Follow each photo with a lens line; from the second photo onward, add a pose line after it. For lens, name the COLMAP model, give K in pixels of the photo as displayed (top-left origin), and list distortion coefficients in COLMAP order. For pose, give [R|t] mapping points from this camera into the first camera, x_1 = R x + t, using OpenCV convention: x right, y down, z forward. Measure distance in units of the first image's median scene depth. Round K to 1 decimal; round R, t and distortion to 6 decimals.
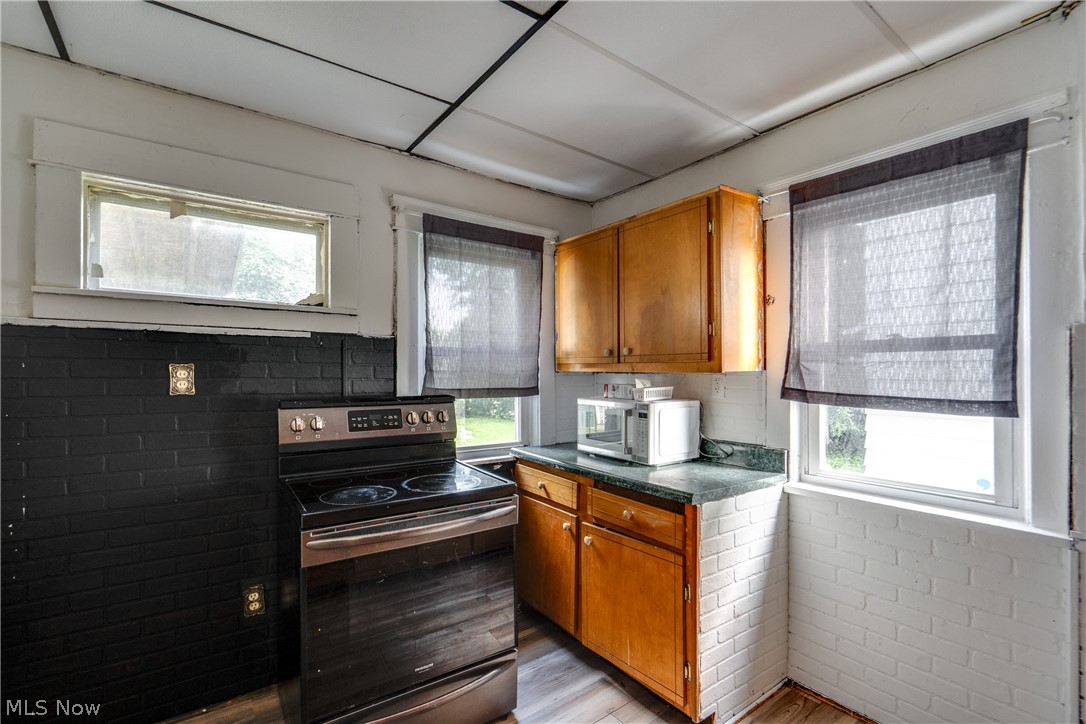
lens RADIAL K [[496.8, 0, 545.8], [0, 496.8, 376.9], [0, 0, 1]] dist [-0.000873, -0.000132]
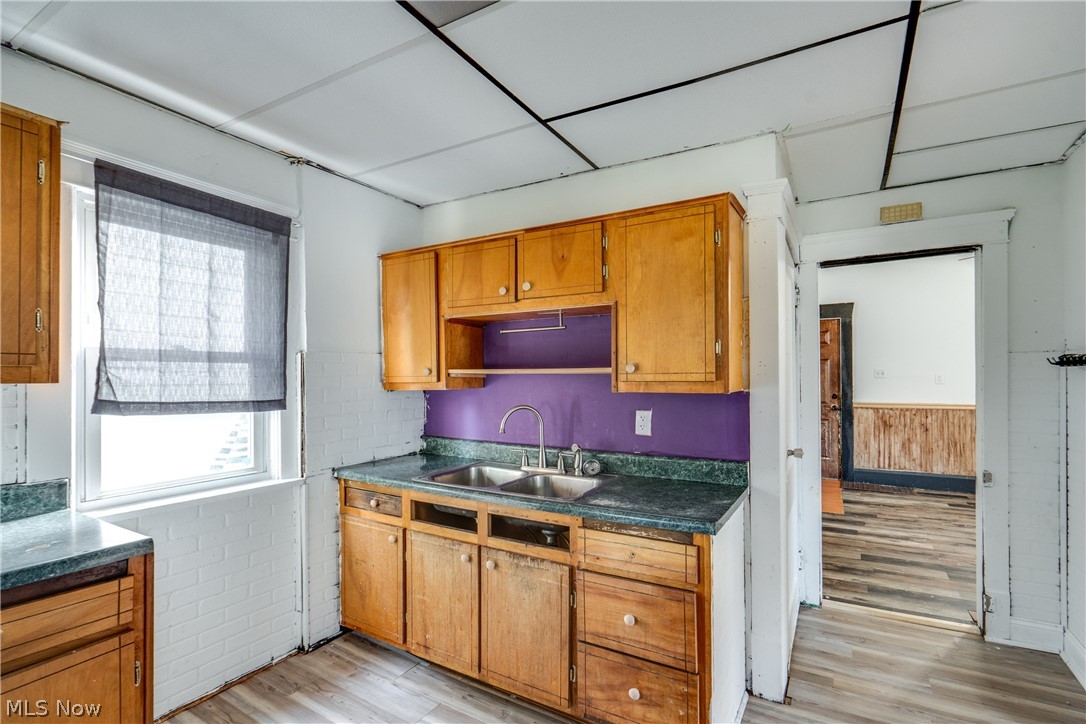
lens RADIAL K [[496.8, 0, 545.8], [0, 496.8, 376.9], [0, 0, 1]] dist [-0.000873, -0.000132]
pose [[-0.380974, -0.009806, 0.924534, -0.654838], [-0.003576, 0.999952, 0.009133, -0.030891], [-0.924579, 0.000174, -0.380991, 0.705234]]
